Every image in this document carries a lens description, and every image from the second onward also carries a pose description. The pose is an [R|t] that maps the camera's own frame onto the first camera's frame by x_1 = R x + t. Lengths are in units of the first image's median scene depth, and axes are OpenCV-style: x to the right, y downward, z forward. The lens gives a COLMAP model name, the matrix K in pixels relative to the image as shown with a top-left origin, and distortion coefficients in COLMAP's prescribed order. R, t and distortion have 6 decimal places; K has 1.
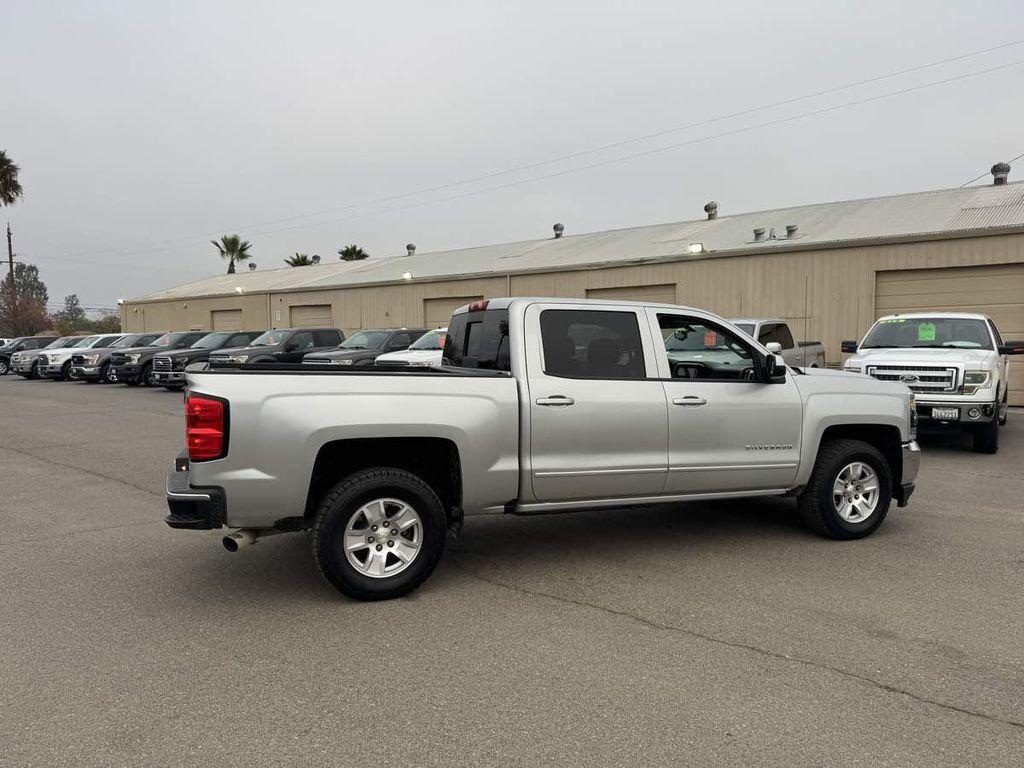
lens RADIAL K [[721.1, 0, 510.4], [0, 721.1, 391.9], [0, 0, 1]] dist [0.074644, -0.096032]
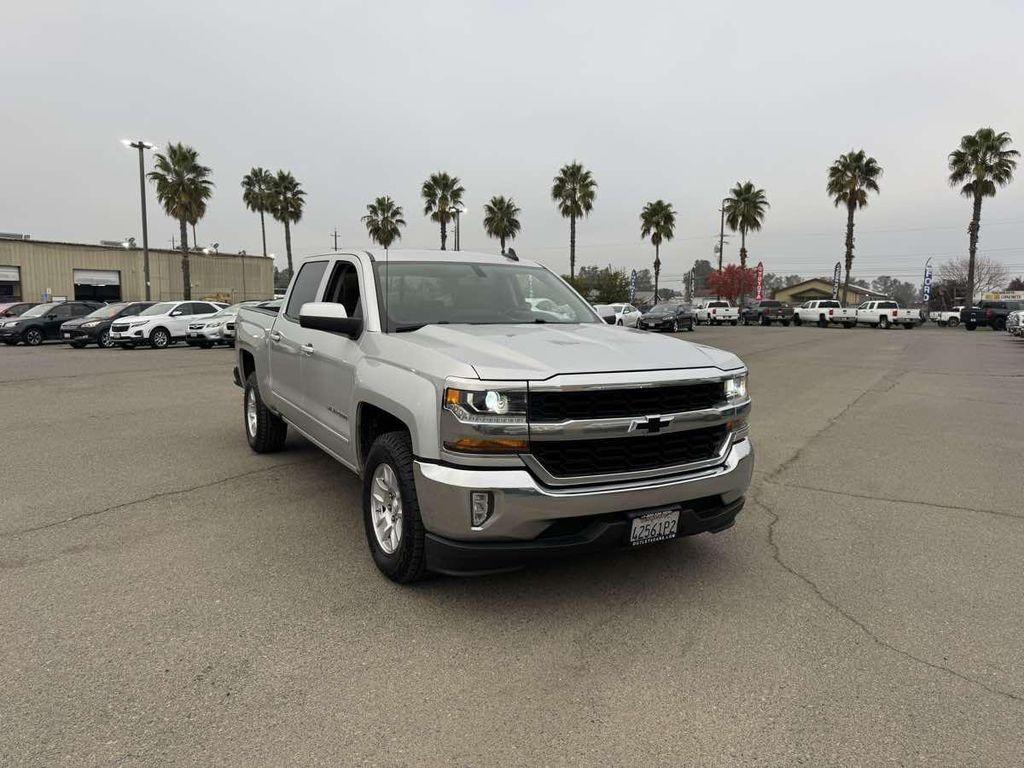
lens RADIAL K [[721.1, 0, 505.4], [0, 721.1, 379.4], [0, 0, 1]] dist [0.074644, -0.096032]
pose [[0.142356, 0.107915, -0.983915, 1.168838], [-0.074457, 0.992390, 0.098072, -0.057656], [0.987011, 0.059298, 0.149308, 1.023784]]
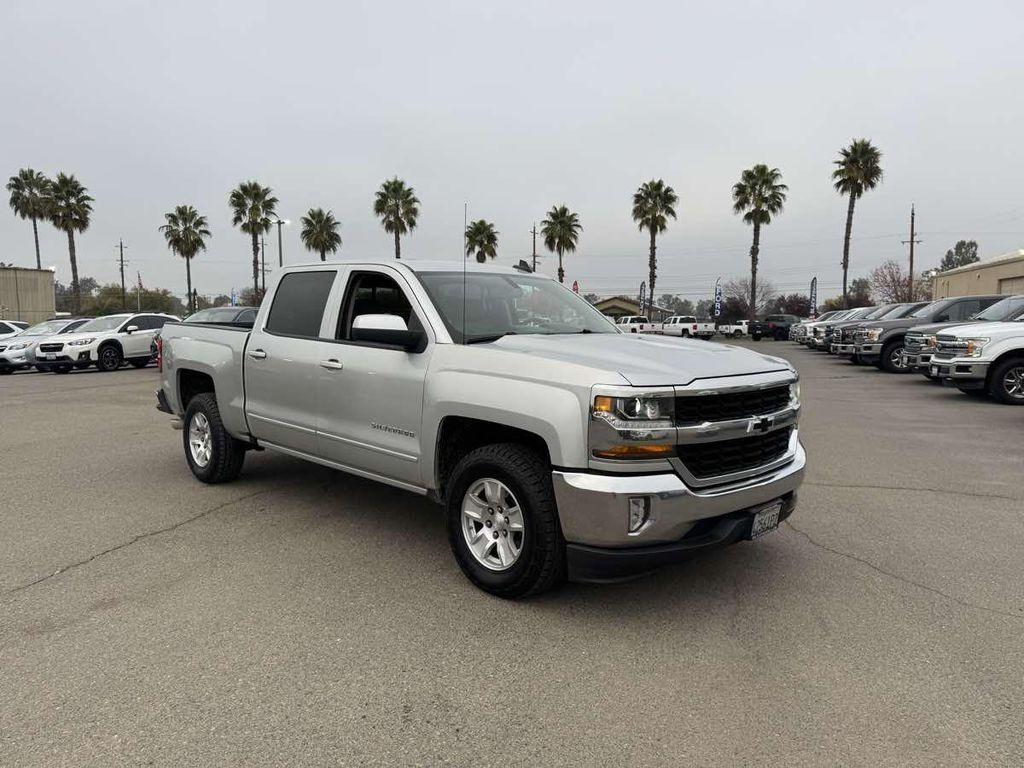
lens RADIAL K [[721.1, 0, 513.5], [0, 721.1, 387.8], [0, 0, 1]] dist [0.074644, -0.096032]
pose [[0.400874, 0.087674, -0.911928, 1.093522], [-0.062859, 0.995697, 0.068096, -0.032036], [0.913974, 0.030025, 0.404660, 0.765419]]
